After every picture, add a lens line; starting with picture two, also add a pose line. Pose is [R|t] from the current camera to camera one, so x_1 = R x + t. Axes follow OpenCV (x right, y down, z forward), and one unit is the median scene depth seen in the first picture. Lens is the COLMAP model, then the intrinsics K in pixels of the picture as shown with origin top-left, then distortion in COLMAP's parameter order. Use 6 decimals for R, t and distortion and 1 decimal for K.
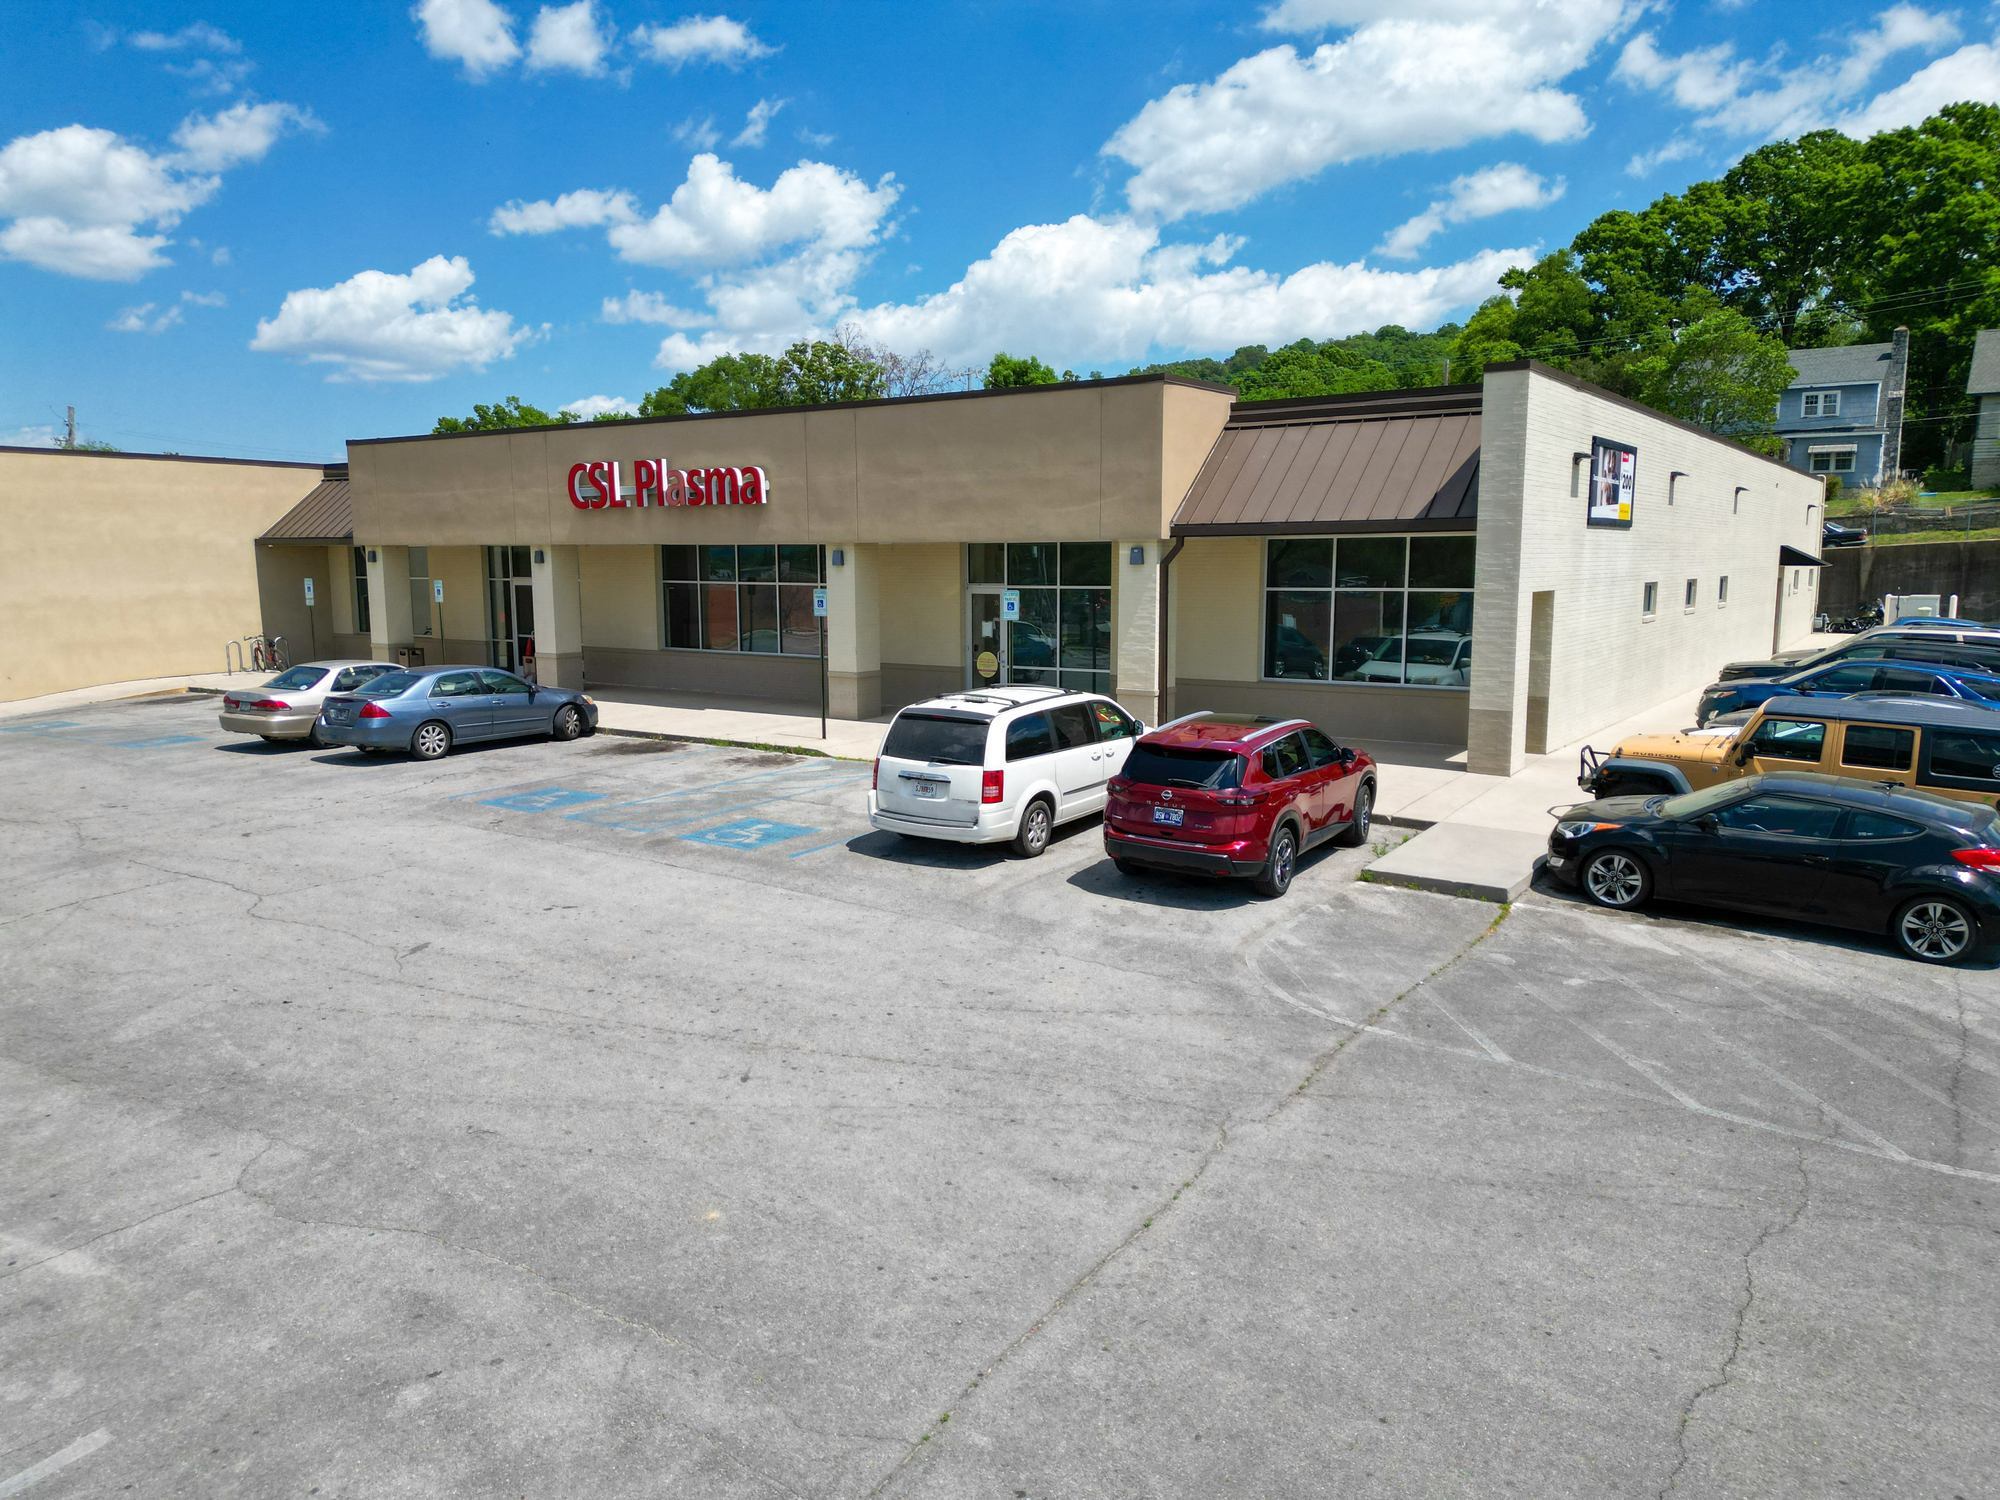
lens RADIAL K [[1409.7, 0, 998.9], [0, 1409.7, 735.0], [0, 0, 1]] dist [0.085663, -0.091284]
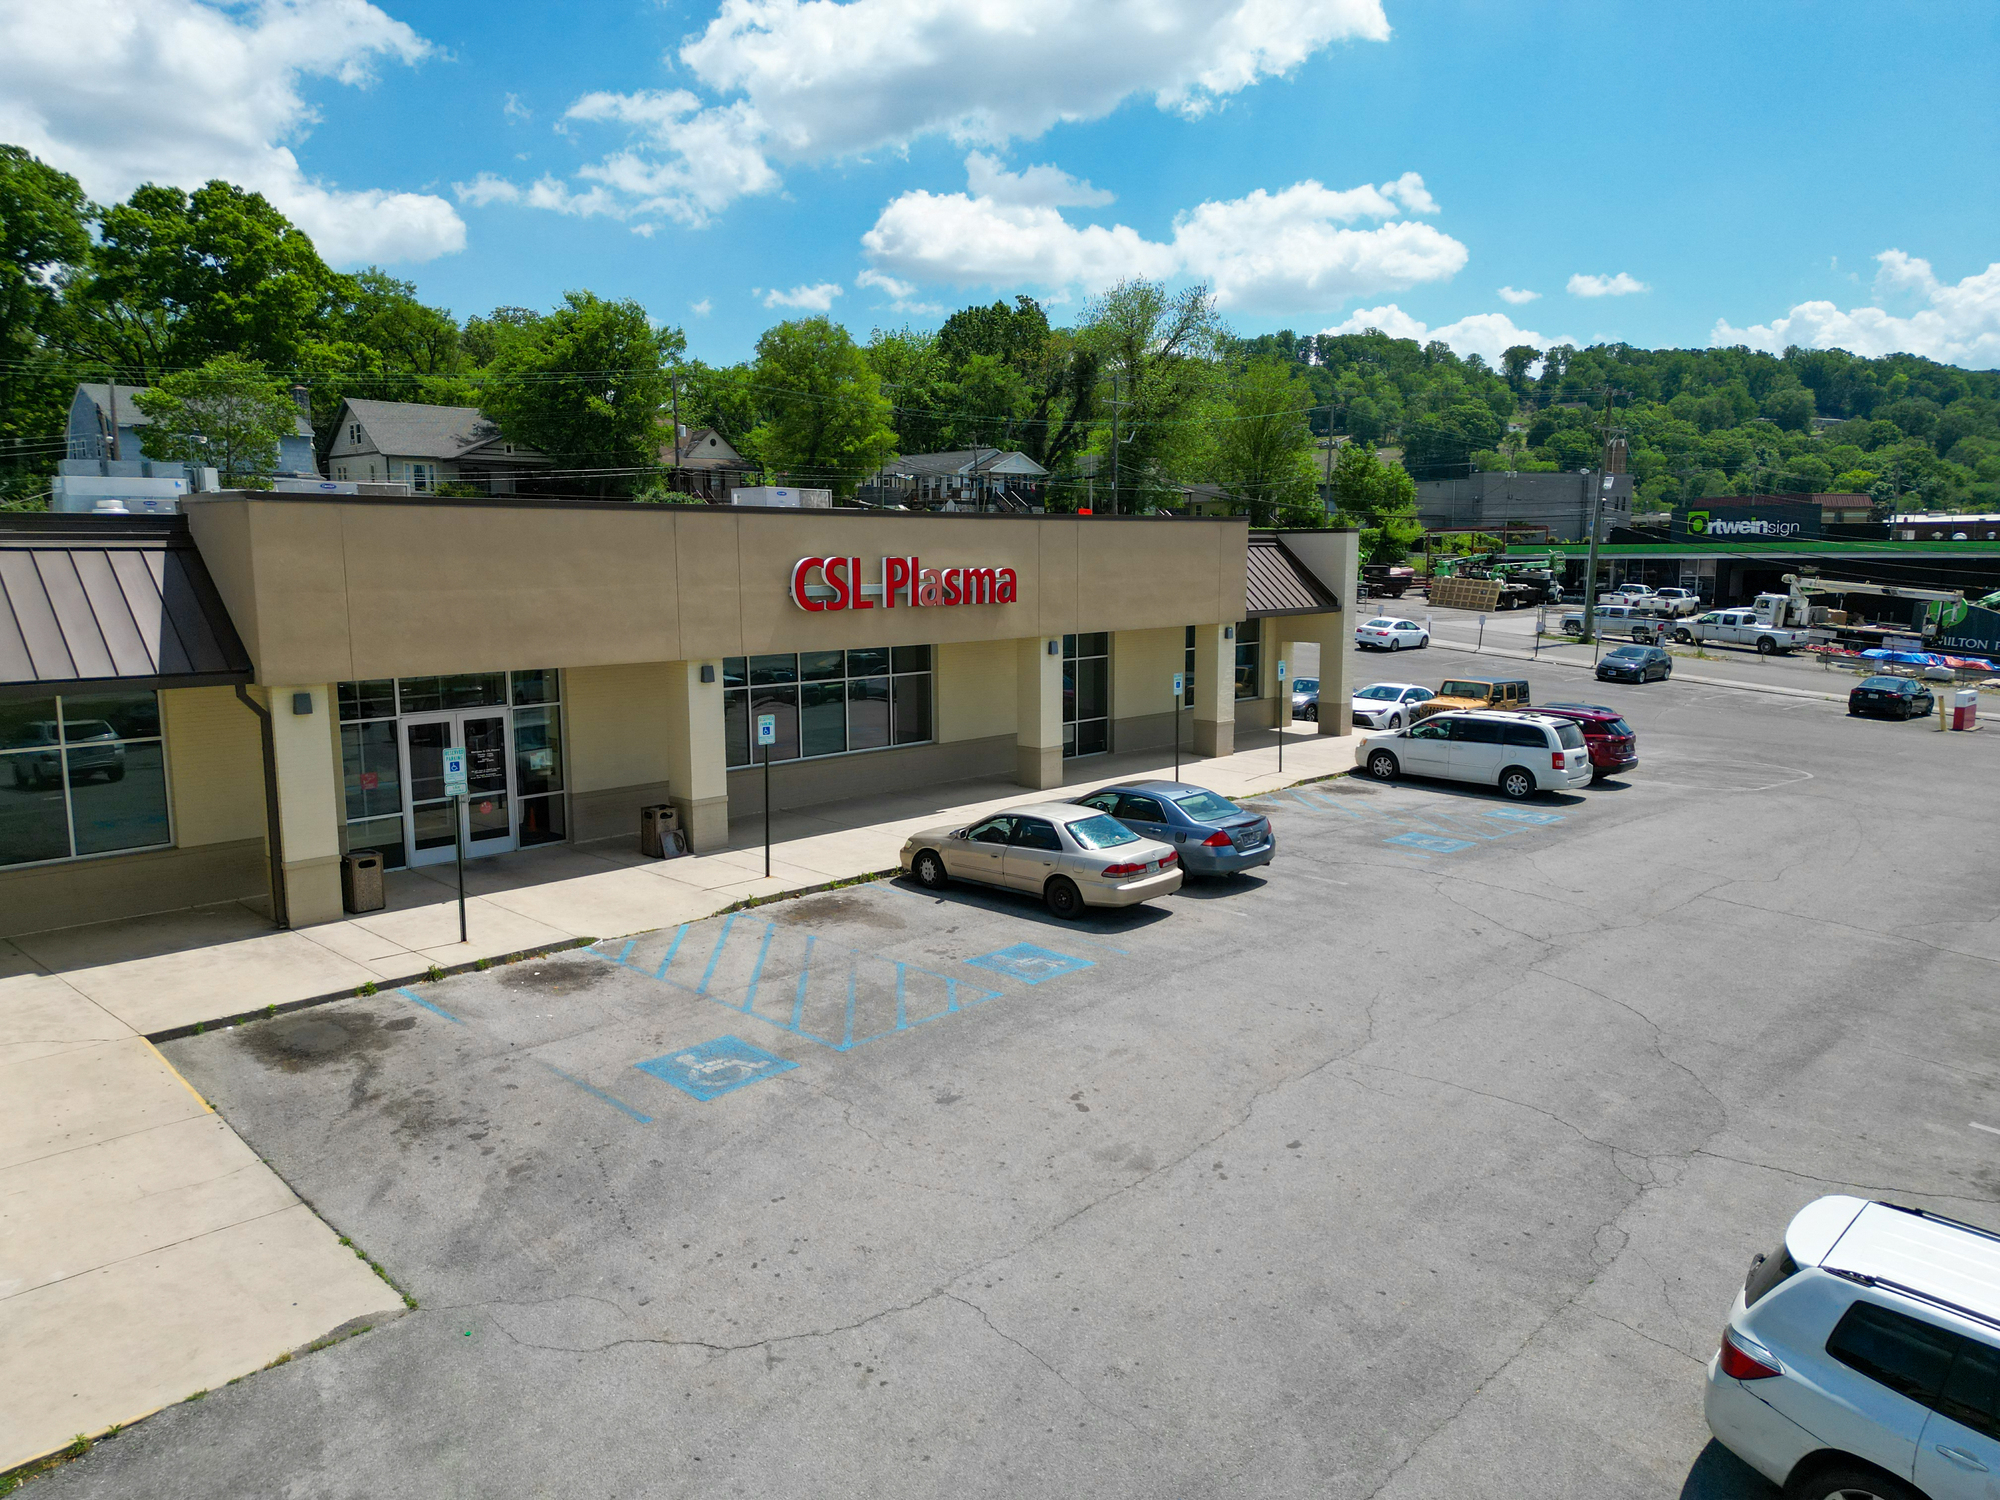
lens RADIAL K [[1397.1, 0, 1001.2], [0, 1397.1, 759.4], [0, 0, 1]] dist [0.085815, -0.083954]
pose [[0.164709, -0.143765, 0.975809, -2.270125], [0.126737, 0.984204, 0.123610, -0.334781], [-0.978166, 0.103311, 0.180327, 1.566241]]
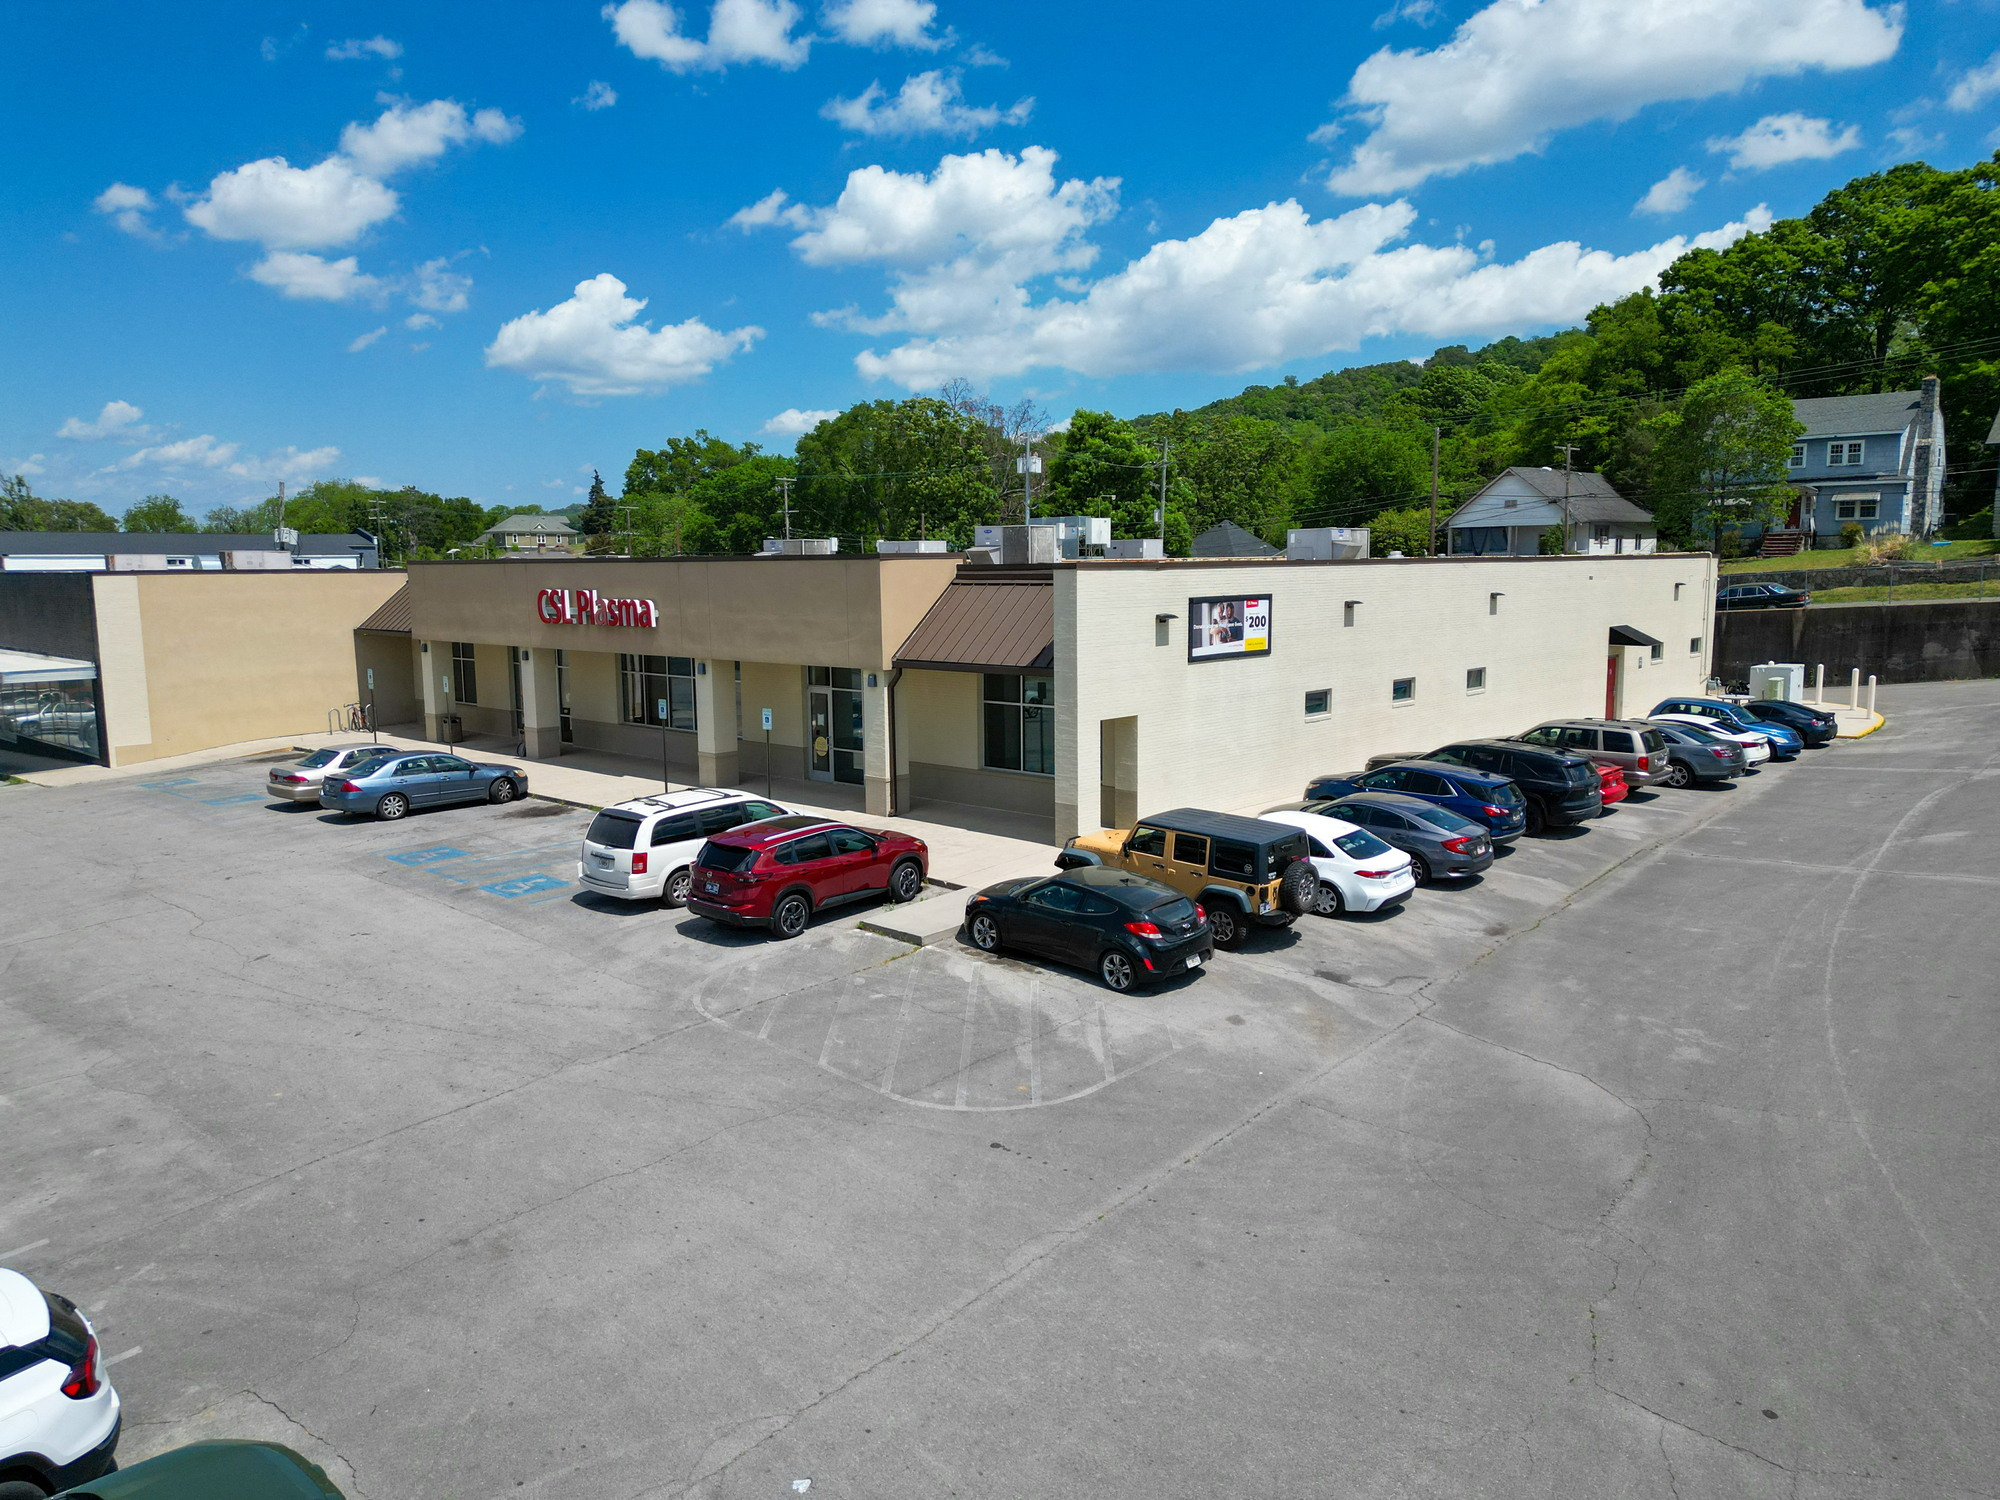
lens RADIAL K [[1409.7, 0, 998.9], [0, 1409.7, 735.0], [0, 0, 1]] dist [0.085663, -0.091284]
pose [[0.989794, 0.009050, -0.142218, 0.662772], [-0.009493, 0.999952, -0.002438, -0.113991], [0.142189, 0.003763, 0.989832, -0.544469]]
